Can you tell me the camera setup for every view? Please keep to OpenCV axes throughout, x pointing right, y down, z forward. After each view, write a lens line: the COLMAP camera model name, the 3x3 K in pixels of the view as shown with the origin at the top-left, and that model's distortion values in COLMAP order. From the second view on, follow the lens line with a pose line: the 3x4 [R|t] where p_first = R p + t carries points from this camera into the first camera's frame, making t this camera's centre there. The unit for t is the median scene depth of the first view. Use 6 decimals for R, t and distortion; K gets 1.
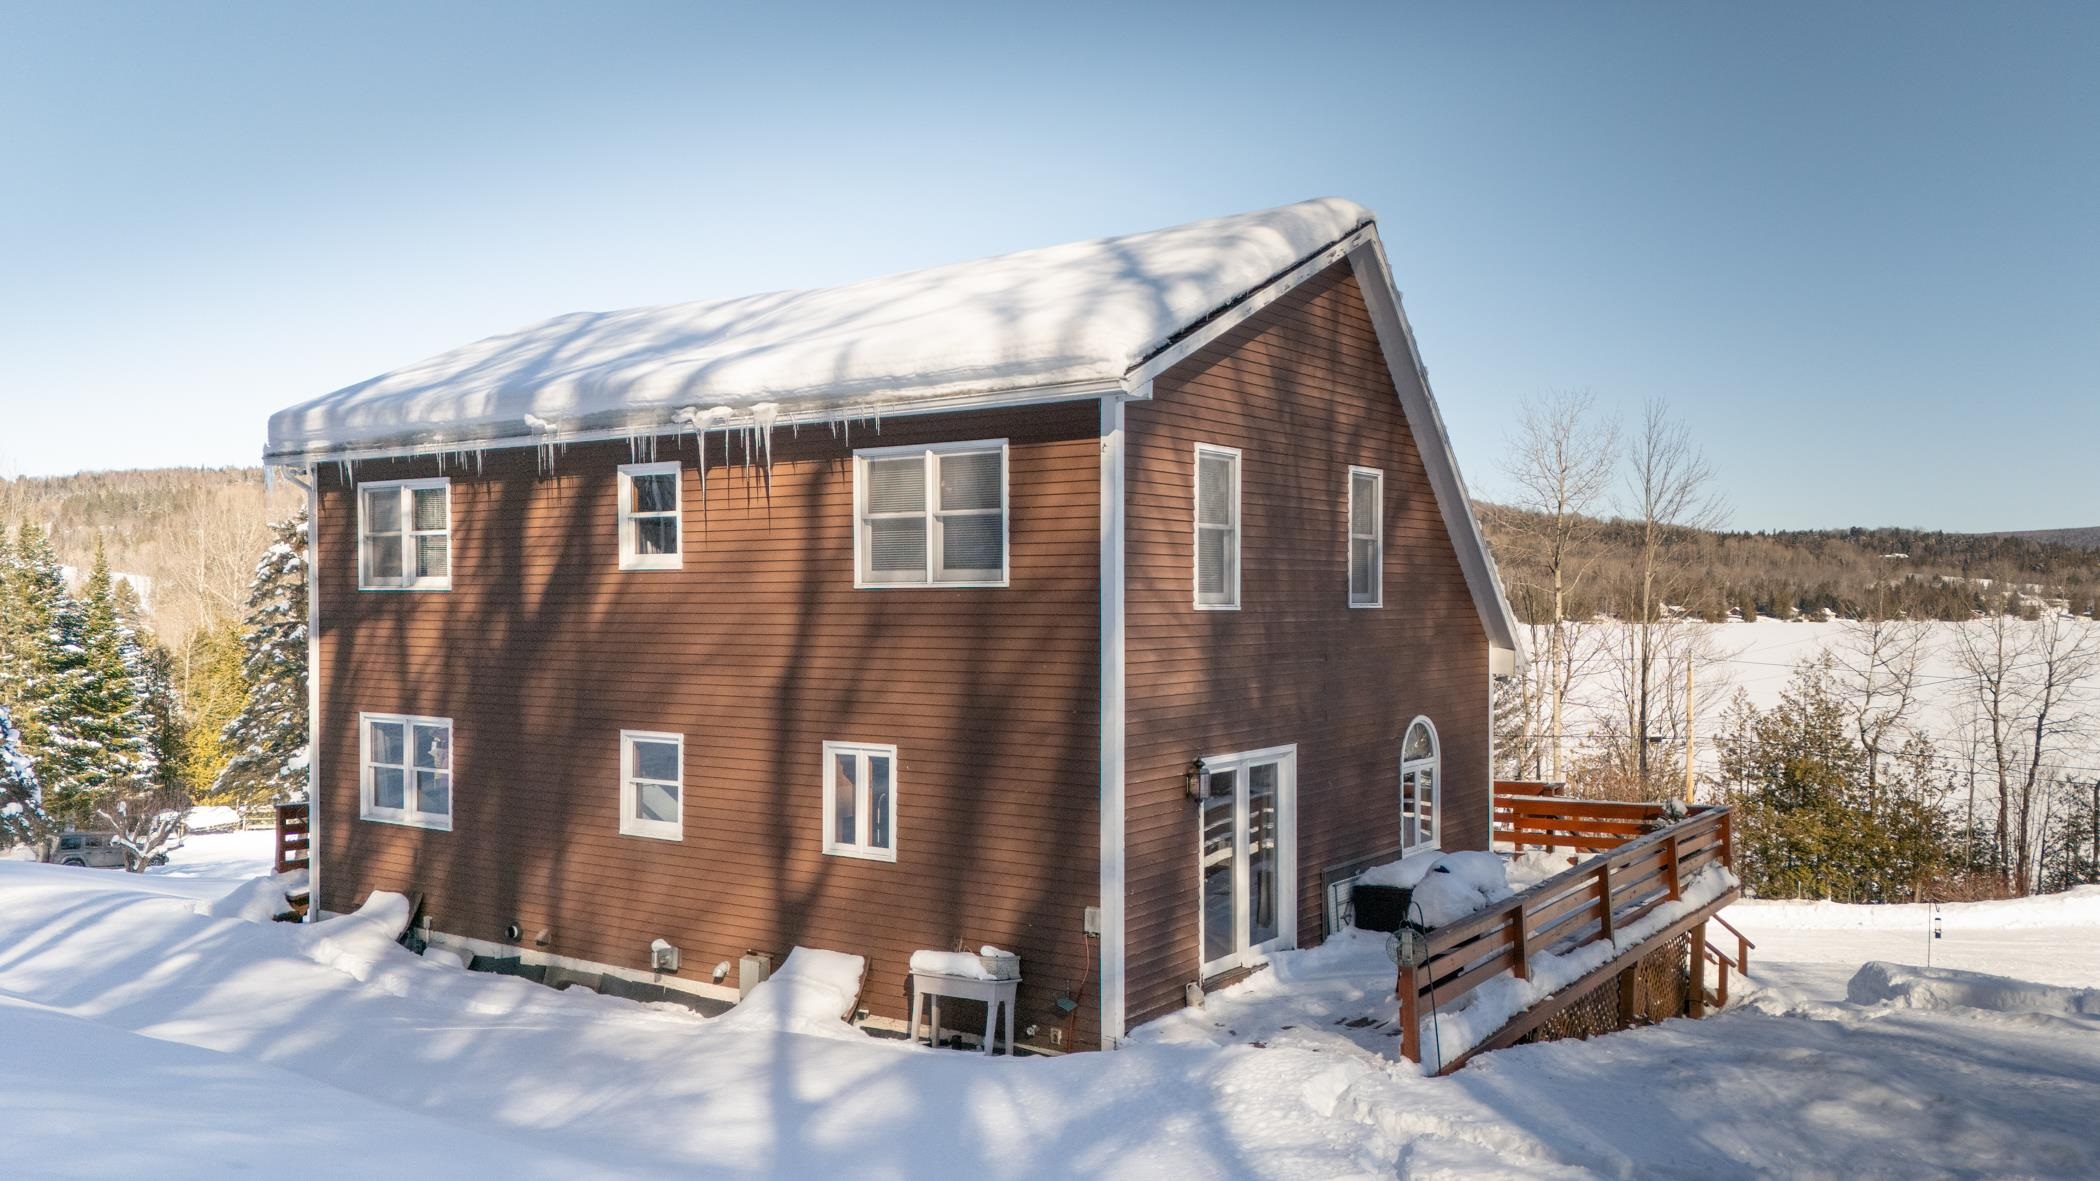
lens RADIAL K [[1635.4, 0, 1050.0], [0, 1635.4, 590.5], [0, 0, 1]] dist [0.000530, 0.000501]
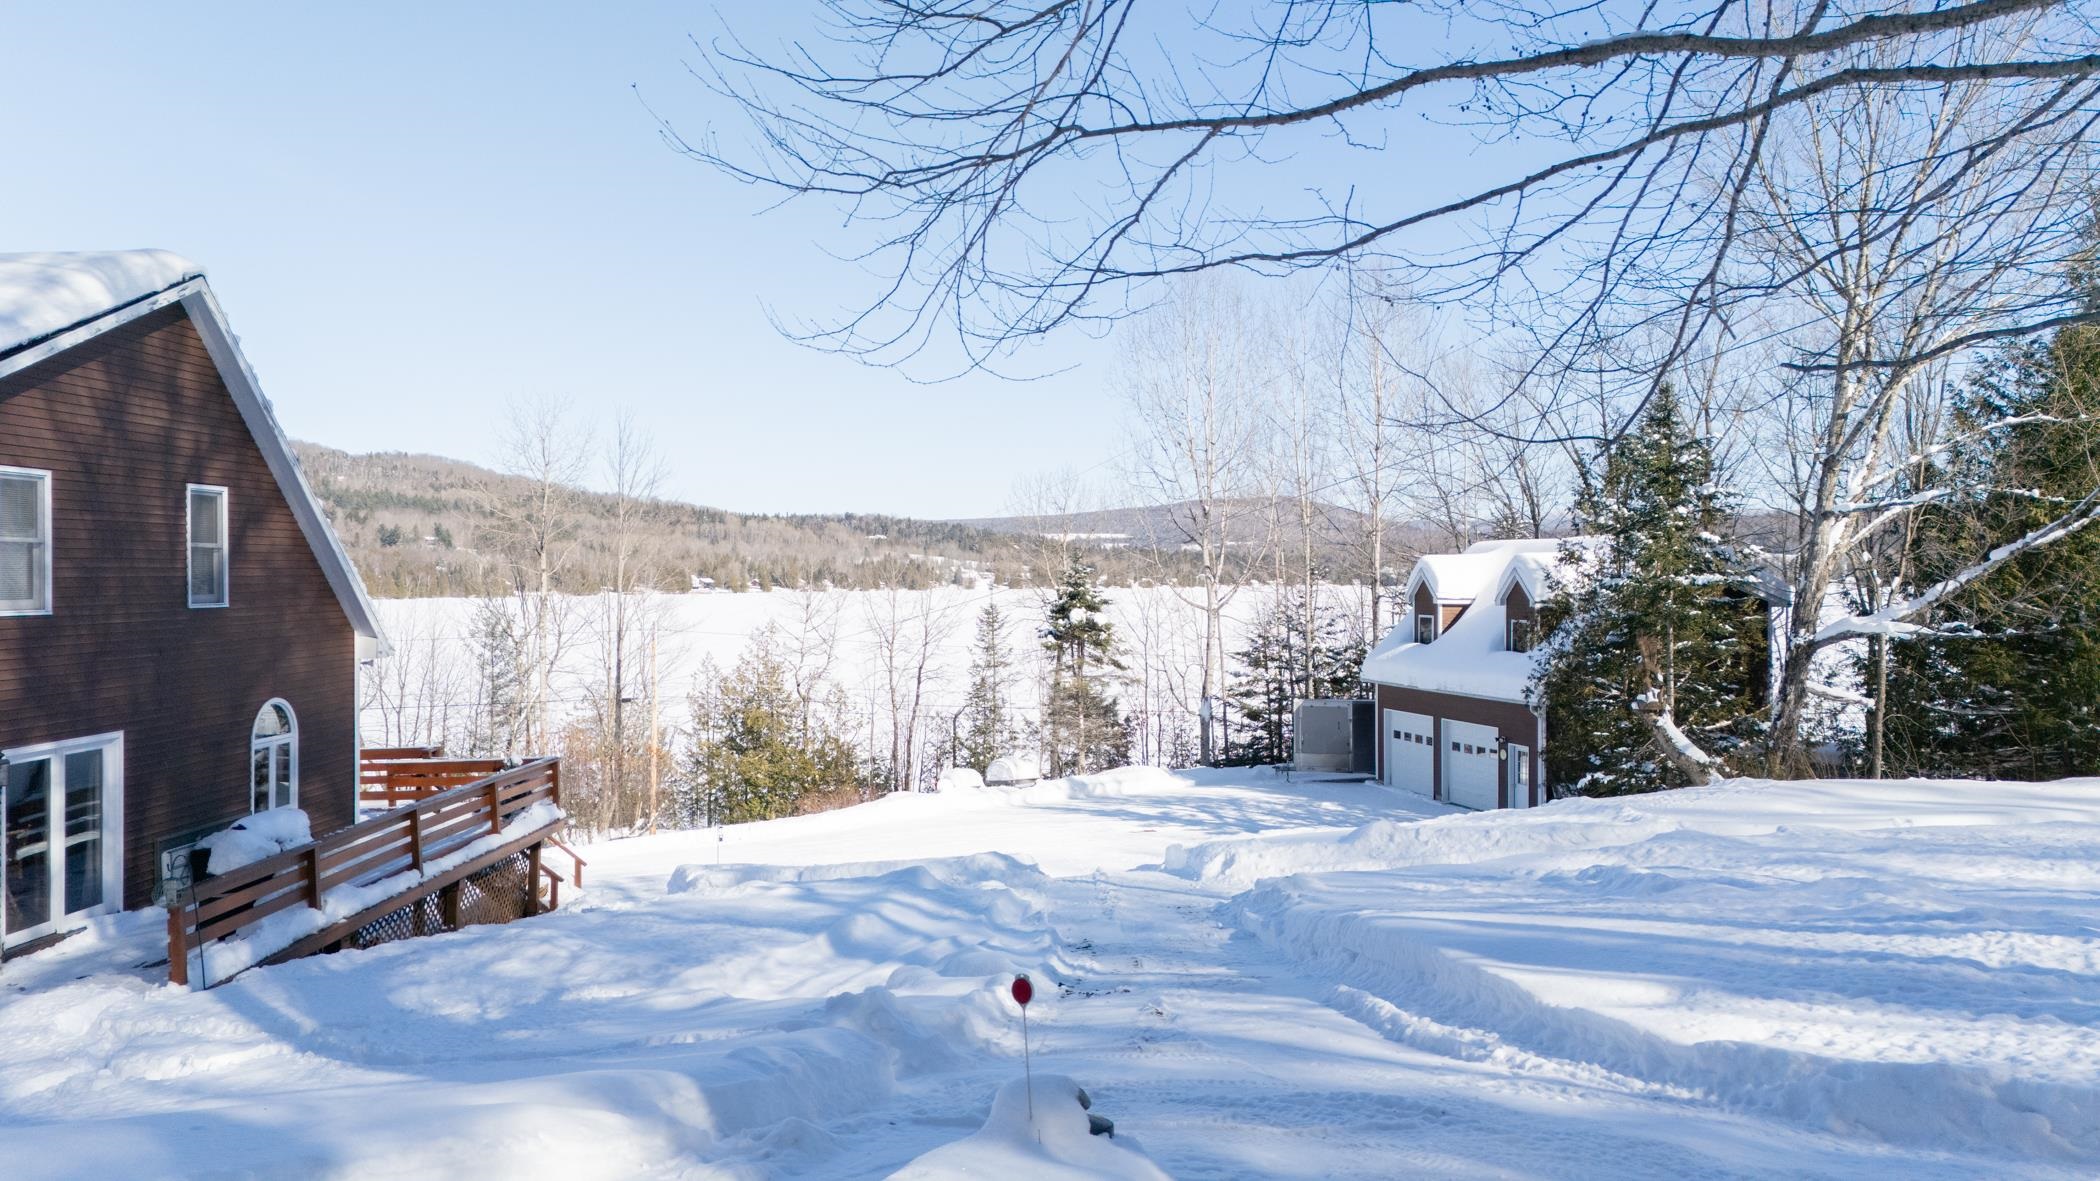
lens RADIAL K [[1455.8, 0, 1050.0], [0, 1455.8, 590.5], [0, 0, 1]] dist [-0.001908, 0.000821]
pose [[0.807342, -0.006387, 0.590049, 0.066501], [-0.001776, 0.999911, 0.013254, -0.016048], [-0.590081, -0.011749, 0.807259, -0.171478]]
